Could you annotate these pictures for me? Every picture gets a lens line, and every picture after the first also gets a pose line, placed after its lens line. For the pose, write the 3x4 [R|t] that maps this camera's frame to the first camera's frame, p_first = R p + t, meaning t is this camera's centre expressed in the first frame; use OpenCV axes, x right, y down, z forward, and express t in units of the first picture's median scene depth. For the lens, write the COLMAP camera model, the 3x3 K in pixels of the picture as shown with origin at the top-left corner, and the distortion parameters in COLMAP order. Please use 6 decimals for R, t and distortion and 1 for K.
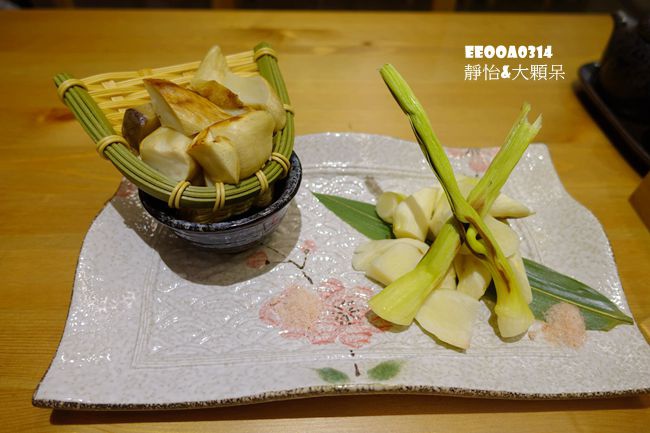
lens RADIAL K [[453.4, 0, 326.8], [0, 453.4, 203.8], [0, 0, 1]] dist [-0.000789, -0.001265]
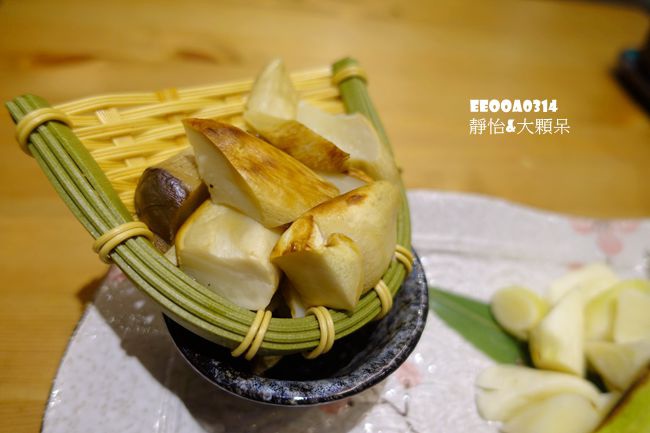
lens RADIAL K [[453.4, 0, 326.8], [0, 453.4, 203.8], [0, 0, 1]] dist [-0.000789, -0.001265]
pose [[0.987556, 0.037960, 0.152618, -0.307354], [-0.040484, 0.999089, 0.013468, -0.179526], [-0.151968, -0.019479, 0.988193, 0.419402]]
